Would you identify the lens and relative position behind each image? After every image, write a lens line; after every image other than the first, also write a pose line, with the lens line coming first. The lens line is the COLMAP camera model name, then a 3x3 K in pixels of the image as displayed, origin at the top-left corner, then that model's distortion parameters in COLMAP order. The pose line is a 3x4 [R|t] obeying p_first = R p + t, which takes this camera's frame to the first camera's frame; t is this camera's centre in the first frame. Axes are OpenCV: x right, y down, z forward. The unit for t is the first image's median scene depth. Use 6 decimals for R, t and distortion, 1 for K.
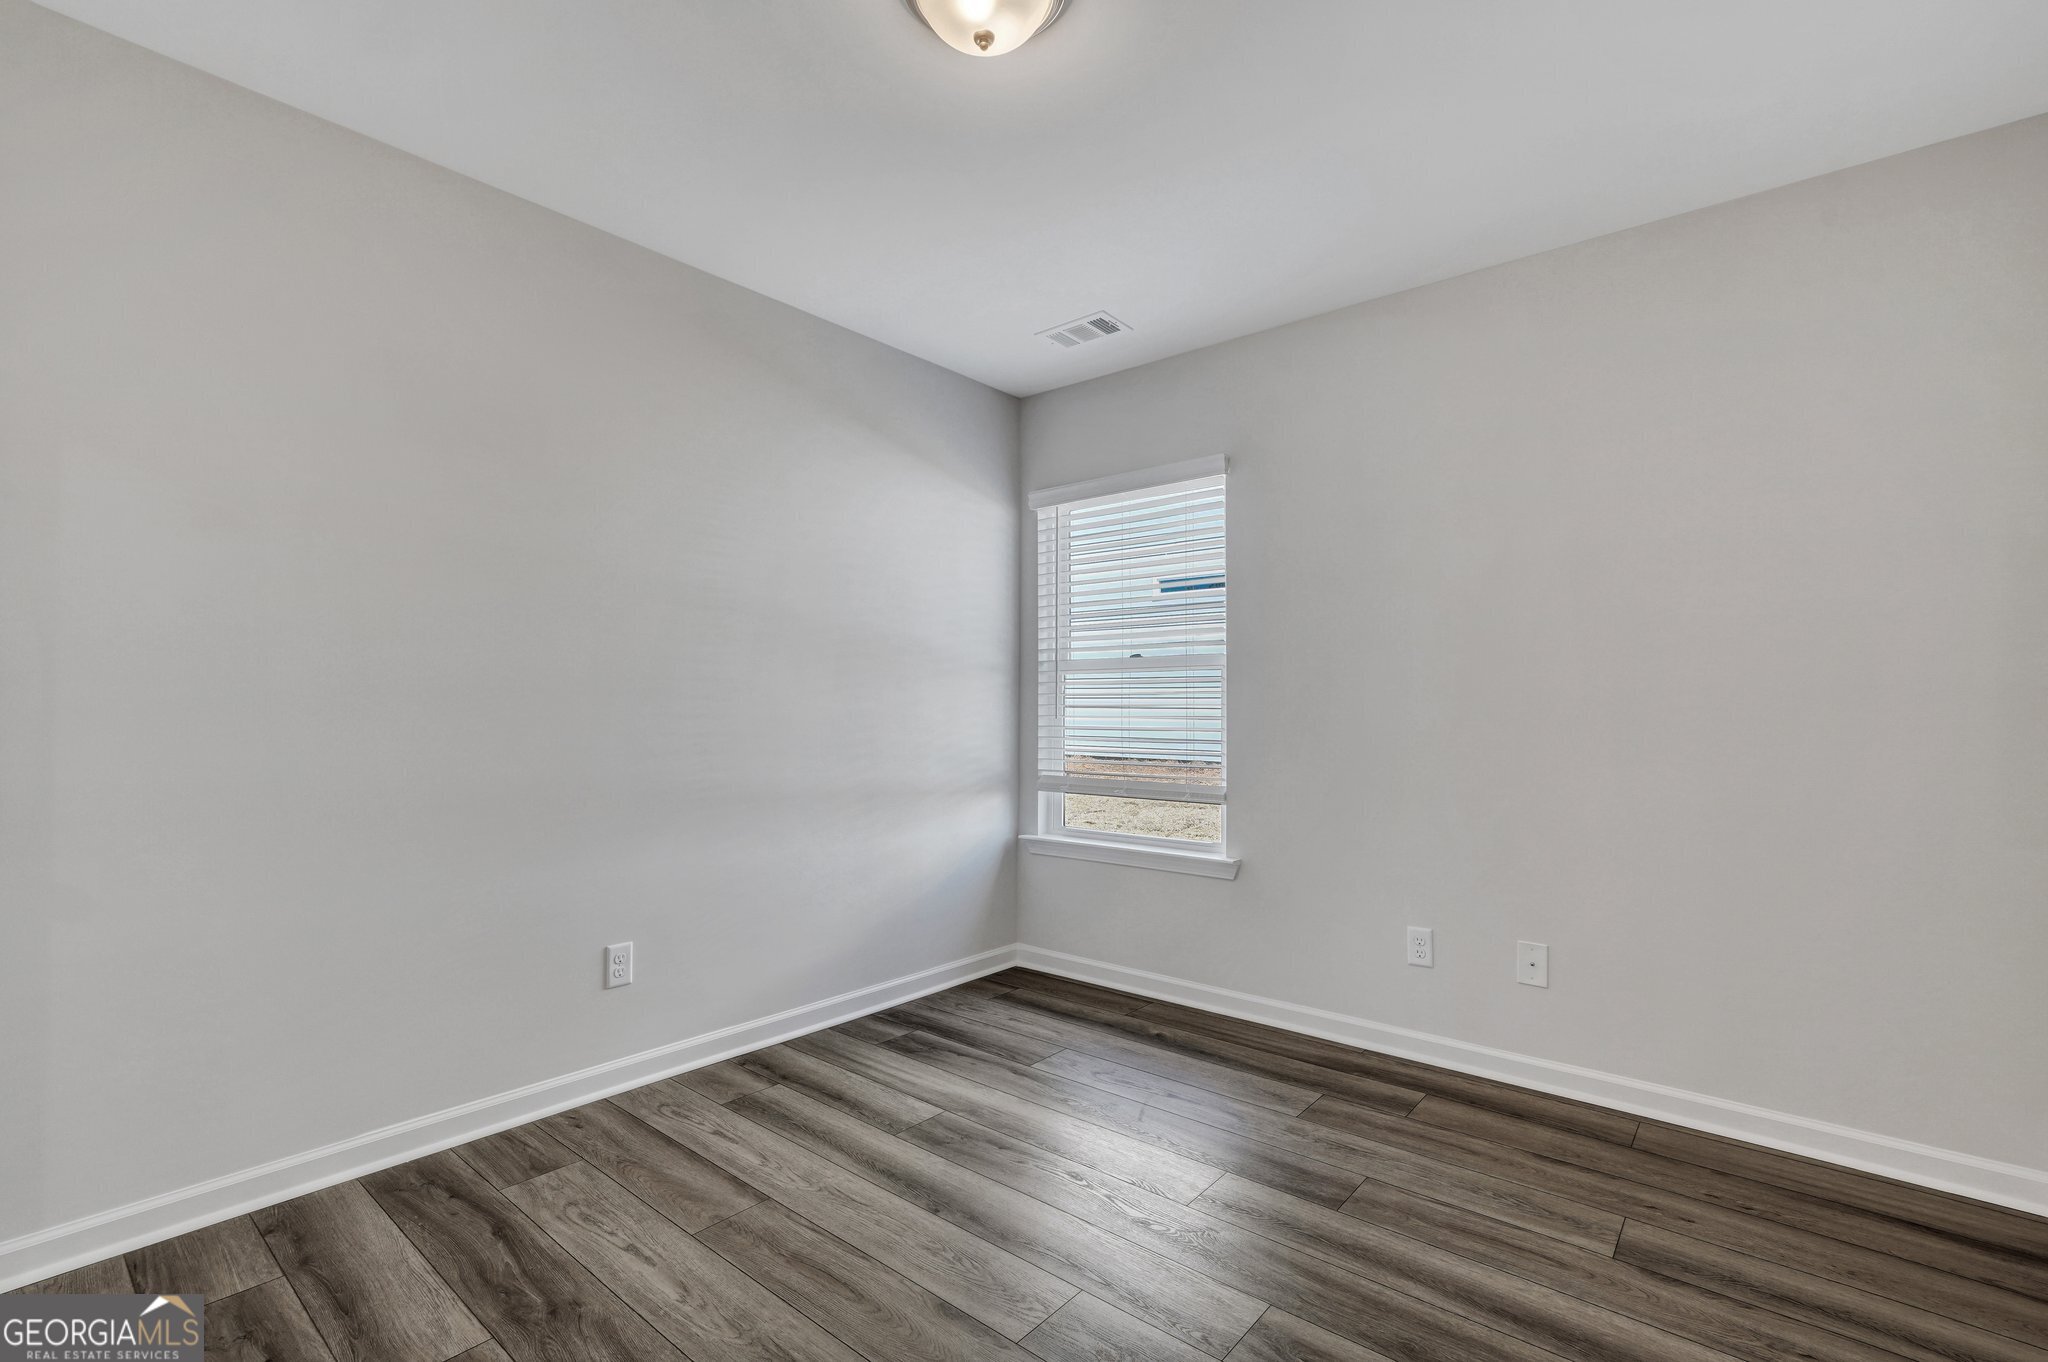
lens RADIAL K [[930.5, 0, 1021.6], [0, 930.5, 678.0], [0, 0, 1]] dist [-0.008352, 0.005476]
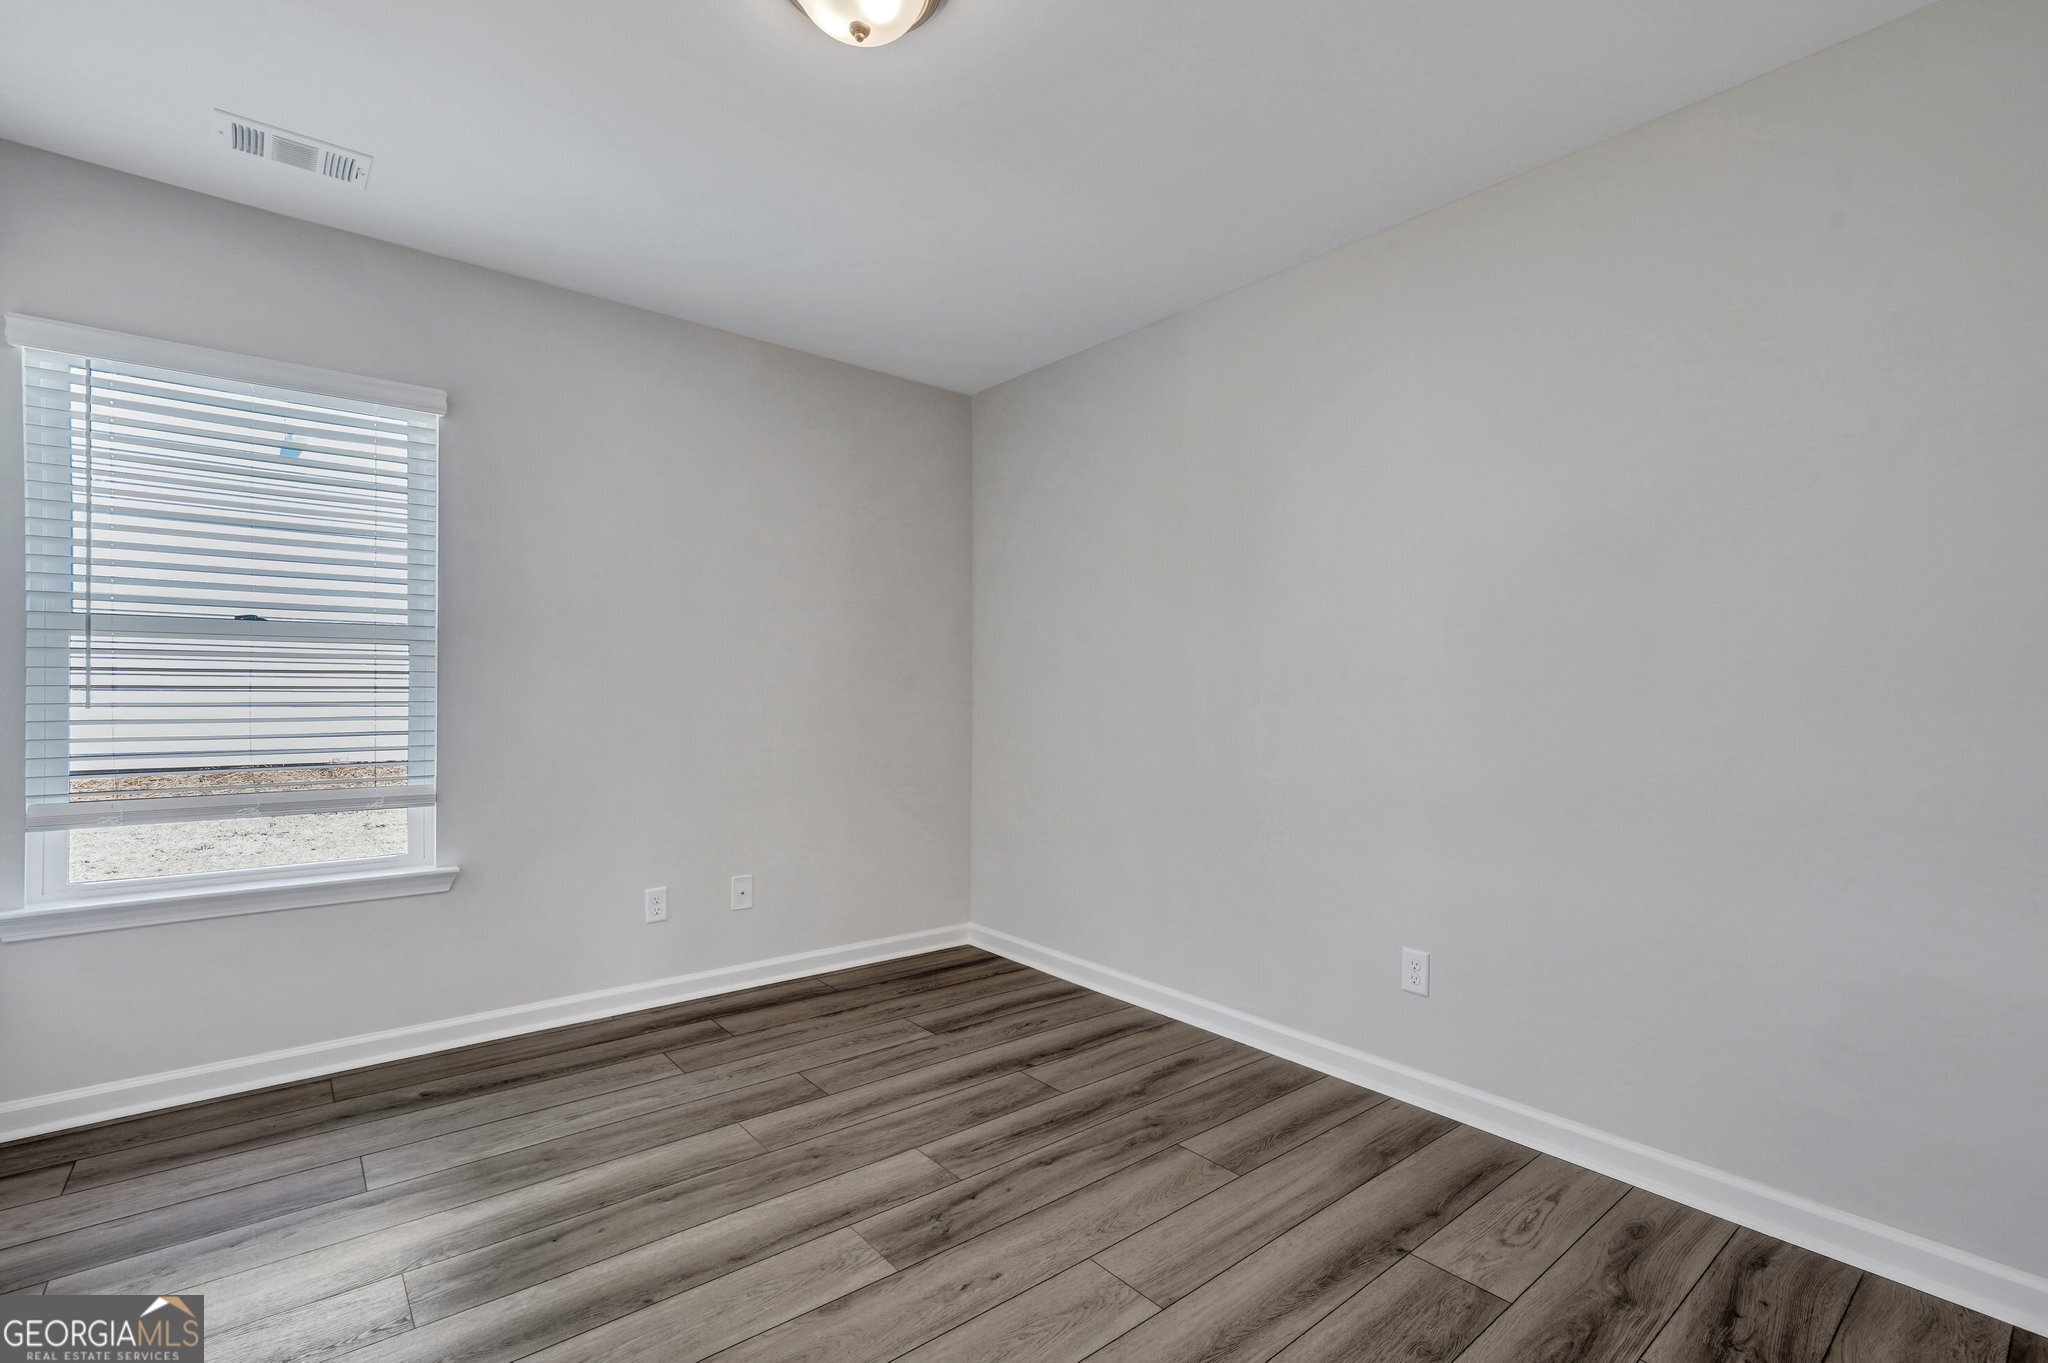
lens RADIAL K [[930.5, 0, 1012.4], [0, 930.5, 679.9], [0, 0, 1]] dist [-0.008352, 0.005476]
pose [[0.175661, 0.011646, 0.984382, -0.725869], [-0.036000, 0.999337, -0.005399, 0.009701], [-0.983792, -0.034490, 0.175964, 0.468897]]
